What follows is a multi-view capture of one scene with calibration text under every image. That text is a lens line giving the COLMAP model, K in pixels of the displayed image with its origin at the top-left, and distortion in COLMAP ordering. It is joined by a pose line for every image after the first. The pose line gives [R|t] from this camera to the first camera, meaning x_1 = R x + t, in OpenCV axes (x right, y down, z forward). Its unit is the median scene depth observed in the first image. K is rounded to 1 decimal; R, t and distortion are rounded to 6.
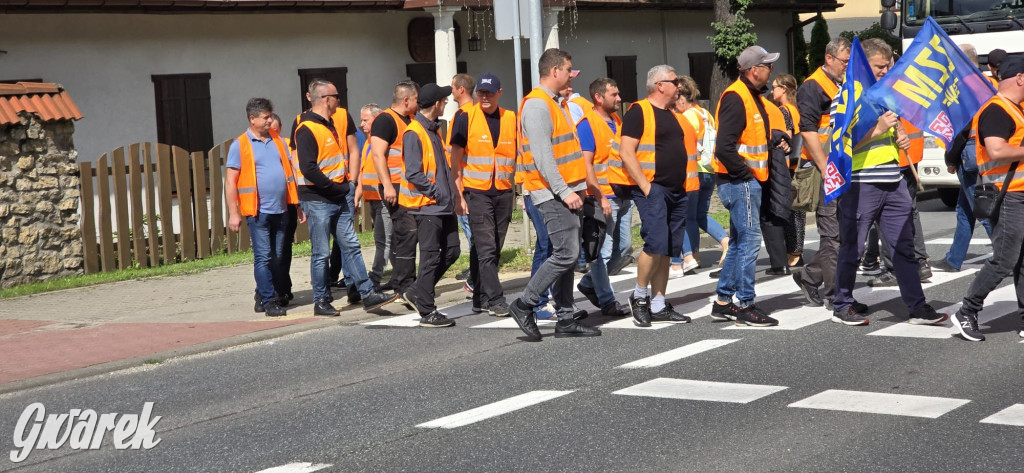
lens RADIAL K [[1839.5, 0, 512.0], [0, 1839.5, 236.5], [0, 0, 1]] dist [0.272669, -4.016562]
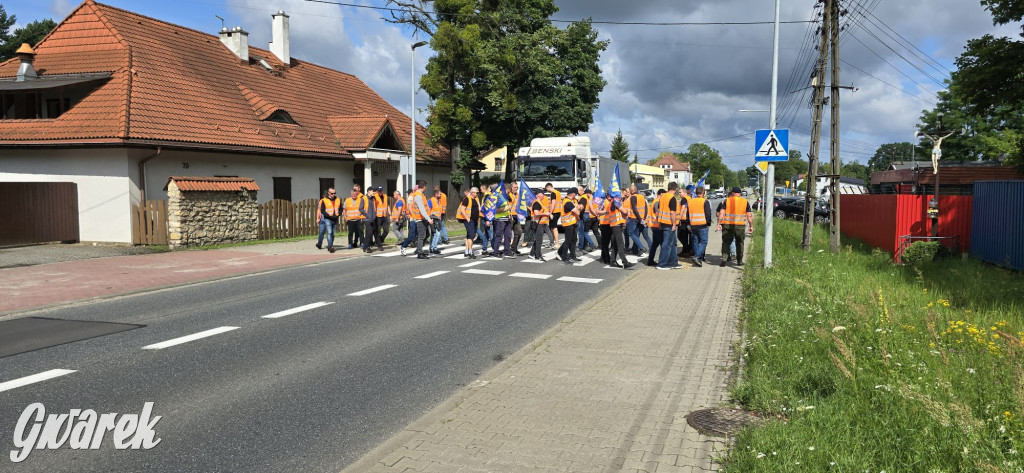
lens RADIAL K [[668.5, 0, 512.0], [0, 668.5, 236.5], [0, 0, 1]] dist [0.069282, -0.065218]
pose [[0.962599, 0.040601, 0.267871, -0.126518], [-0.037864, 0.999165, -0.015379, 0.015481], [-0.268272, 0.004661, 0.963332, -0.213046]]
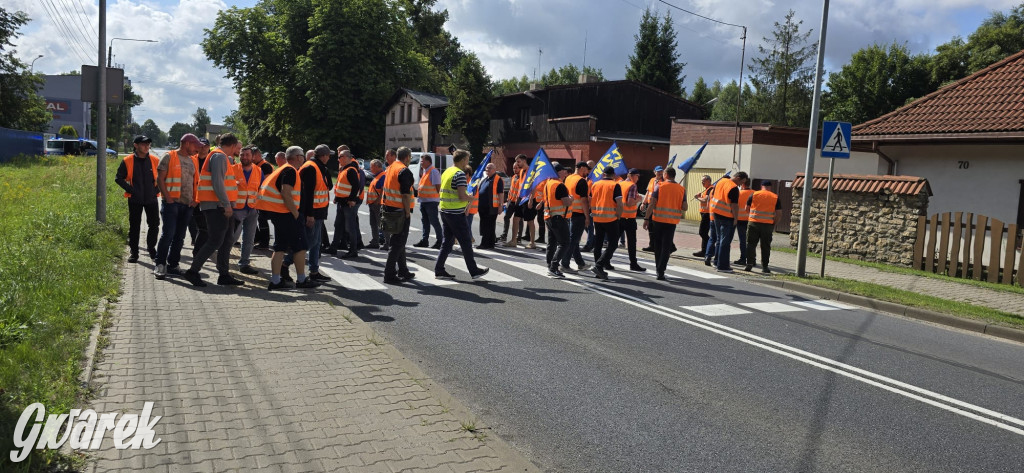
lens RADIAL K [[668.5, 0, 512.0], [0, 668.5, 236.5], [0, 0, 1]] dist [0.069282, -0.065218]
pose [[-0.459819, 0.116105, -0.880389, 0.671225], [-0.104141, 0.977524, 0.183308, -0.111937], [0.881885, 0.175973, -0.437393, 0.946913]]
